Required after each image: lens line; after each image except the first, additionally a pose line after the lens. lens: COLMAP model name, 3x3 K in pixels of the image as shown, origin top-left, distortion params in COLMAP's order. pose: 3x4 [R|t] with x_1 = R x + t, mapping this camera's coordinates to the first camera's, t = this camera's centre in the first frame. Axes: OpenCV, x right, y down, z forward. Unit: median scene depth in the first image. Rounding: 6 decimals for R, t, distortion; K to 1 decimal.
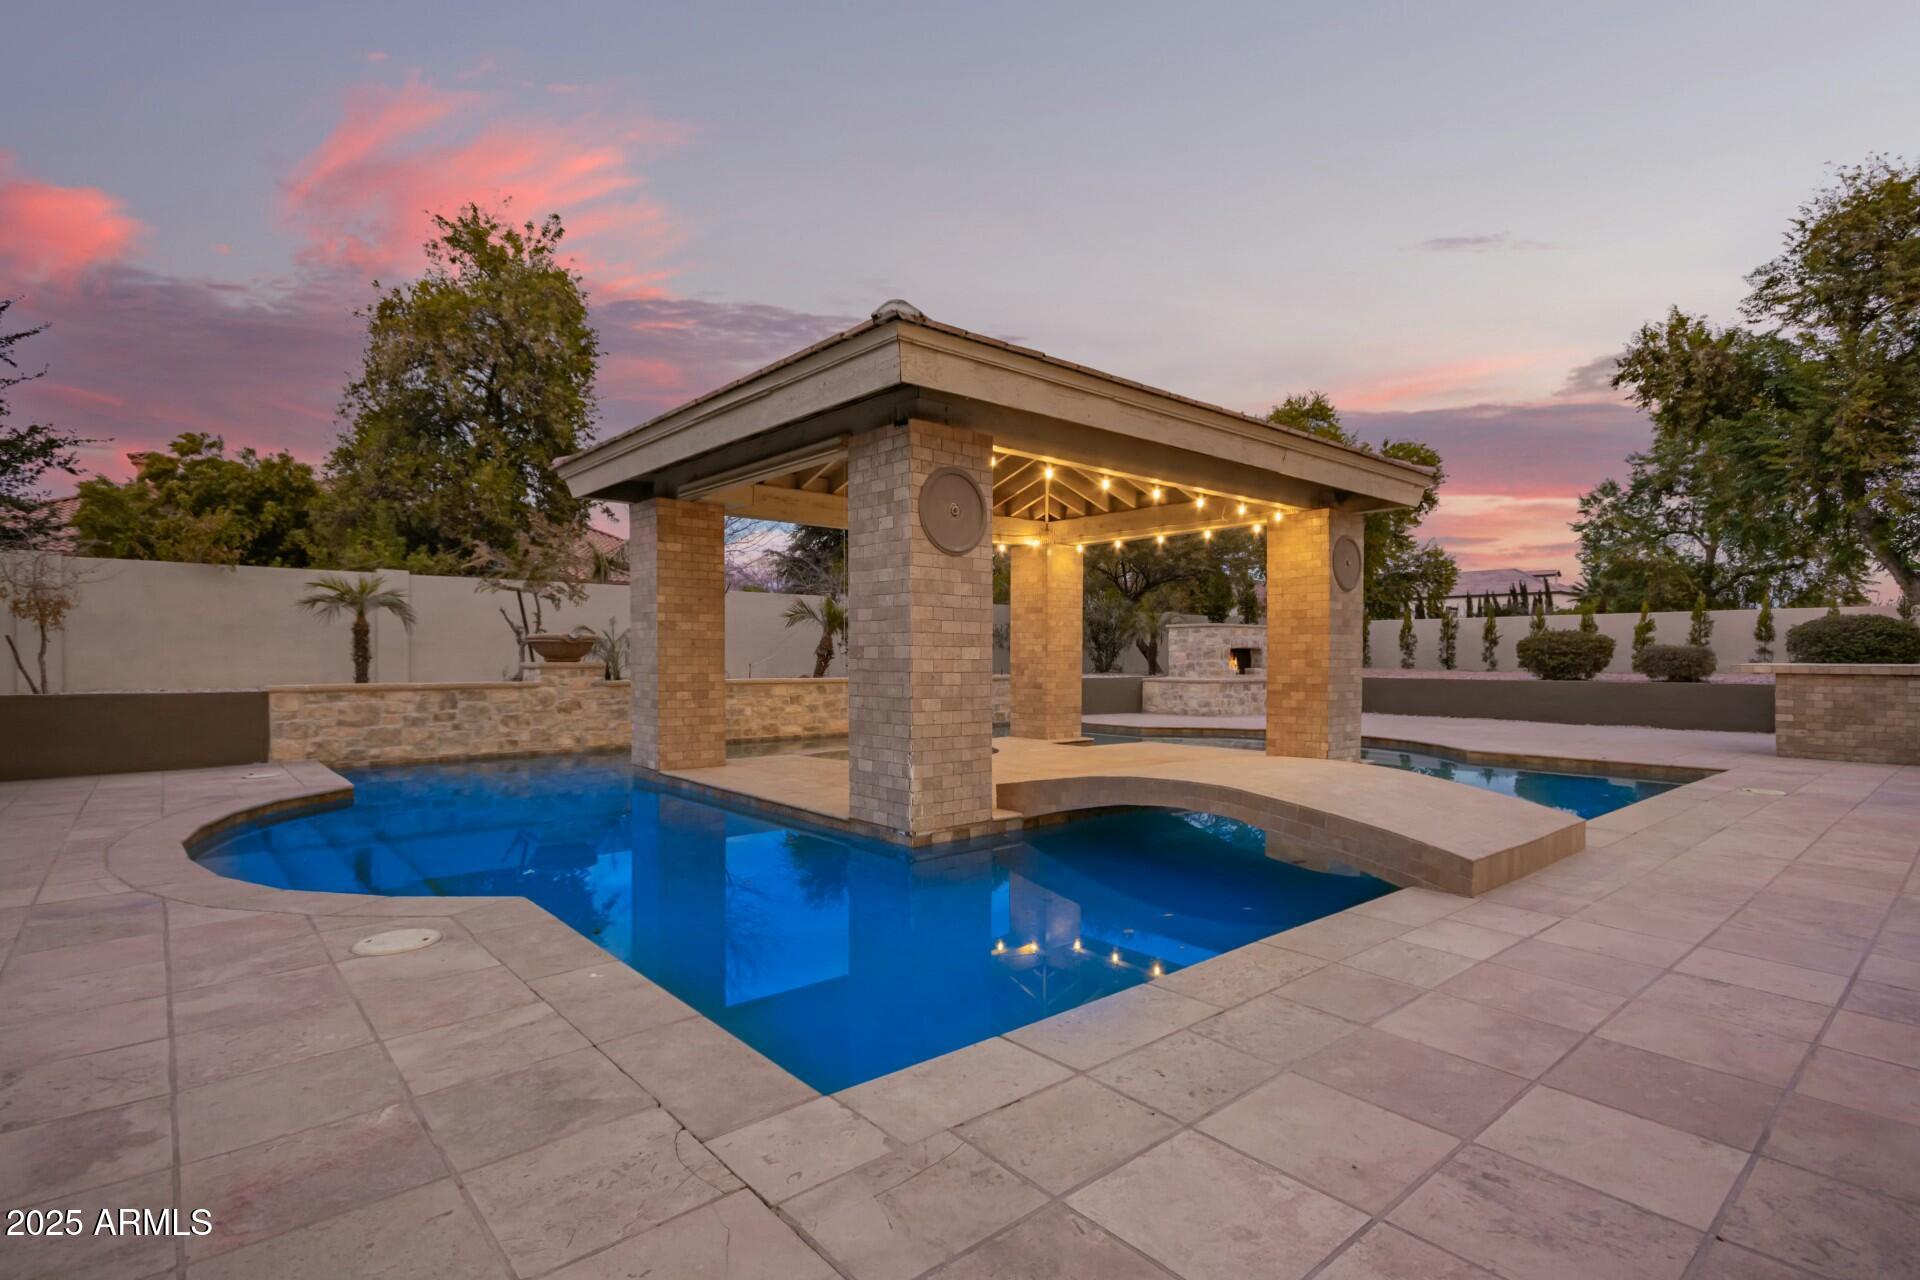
lens RADIAL K [[911.2, 0, 983.1], [0, 911.2, 675.4], [0, 0, 1]] dist [-0.000470, -0.003624]
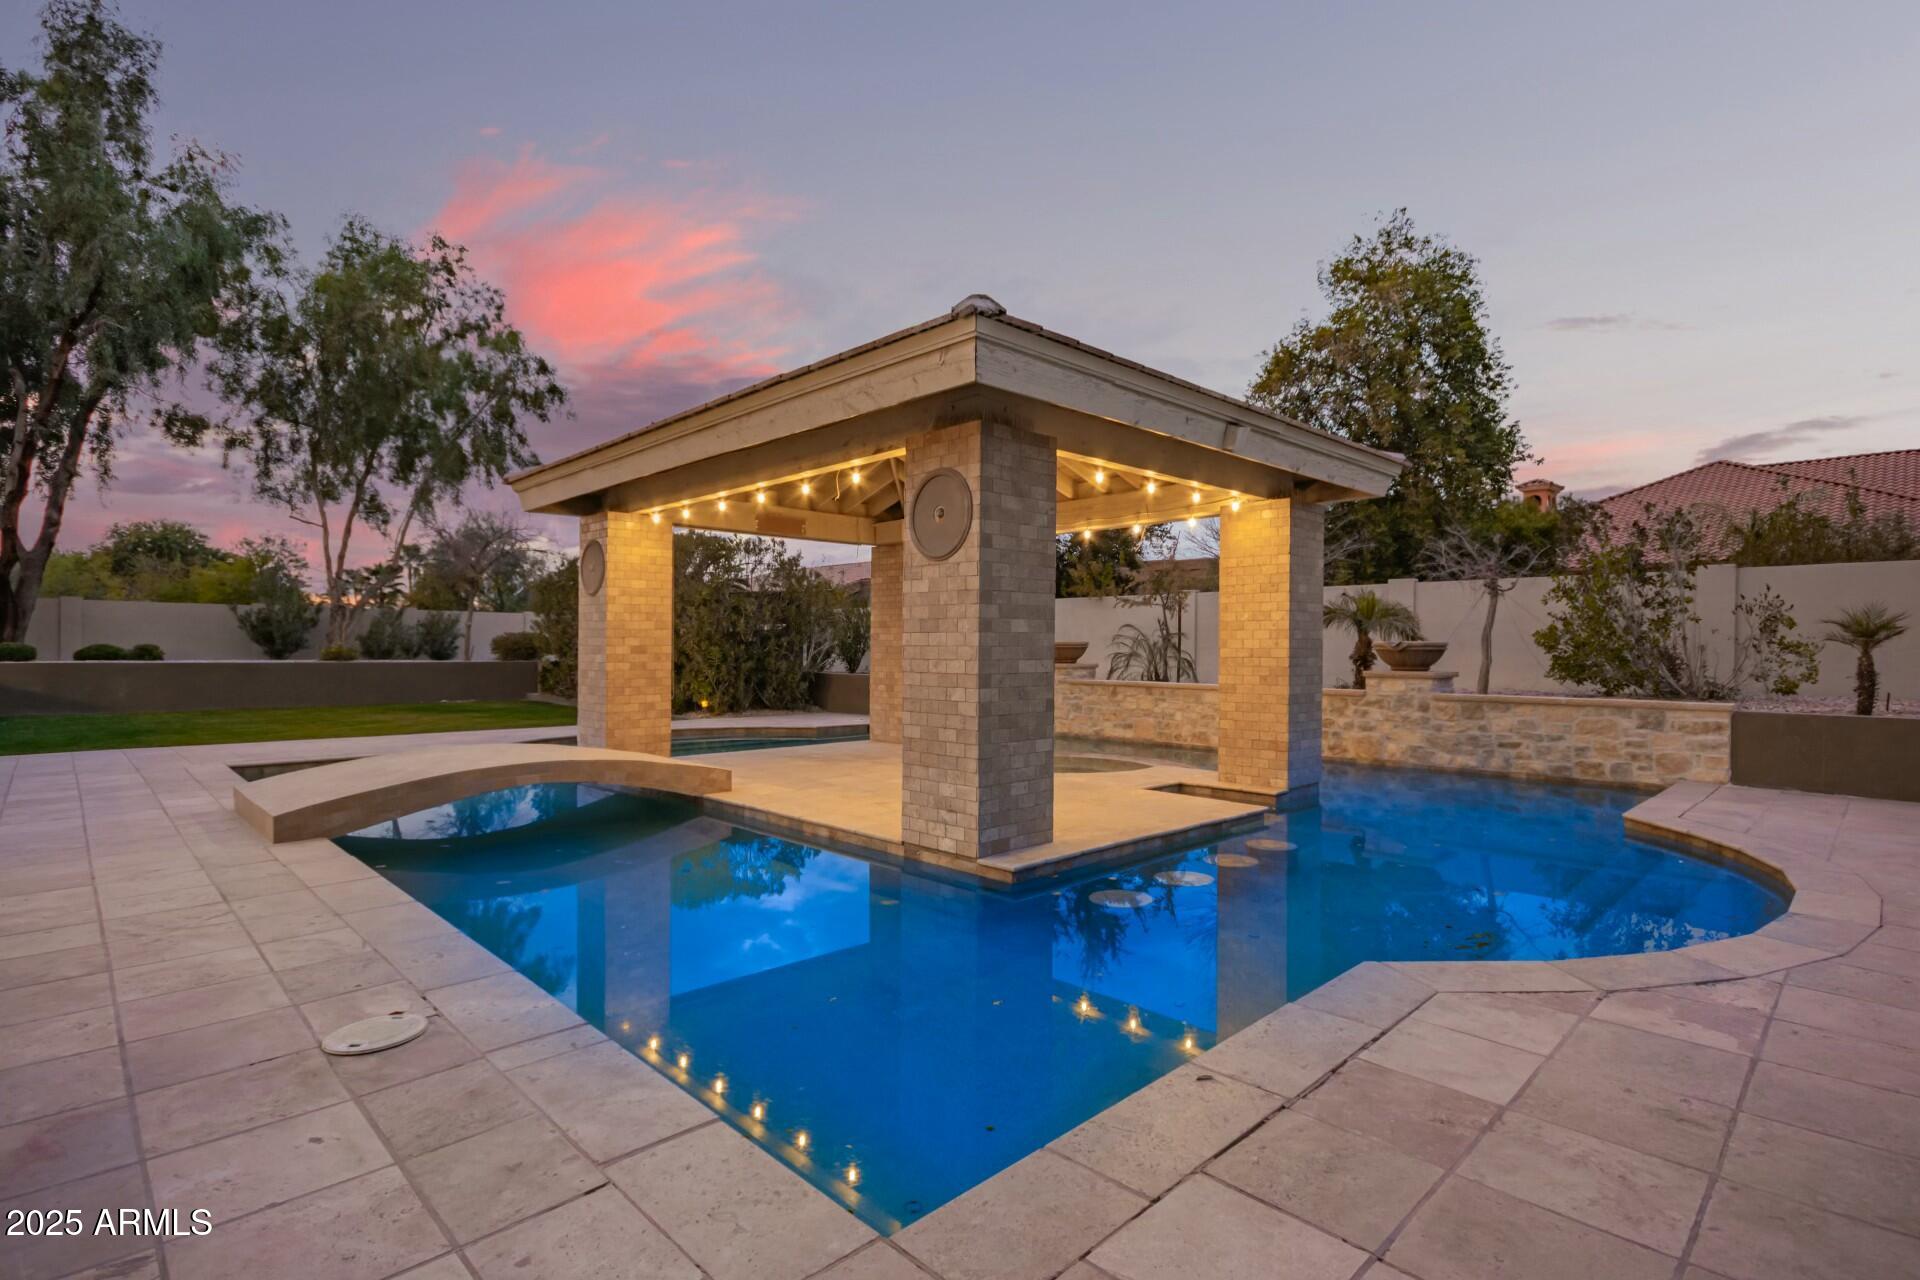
lens RADIAL K [[947.7, 0, 972.4], [0, 947.7, 652.5], [0, 0, 1]] dist [0.002443, -0.000189]
pose [[0.058546, 0.002048, -0.998283, 0.713242], [-0.026431, 0.999651, 0.000500, -0.022768], [0.997935, 0.026356, 0.058580, 0.686380]]
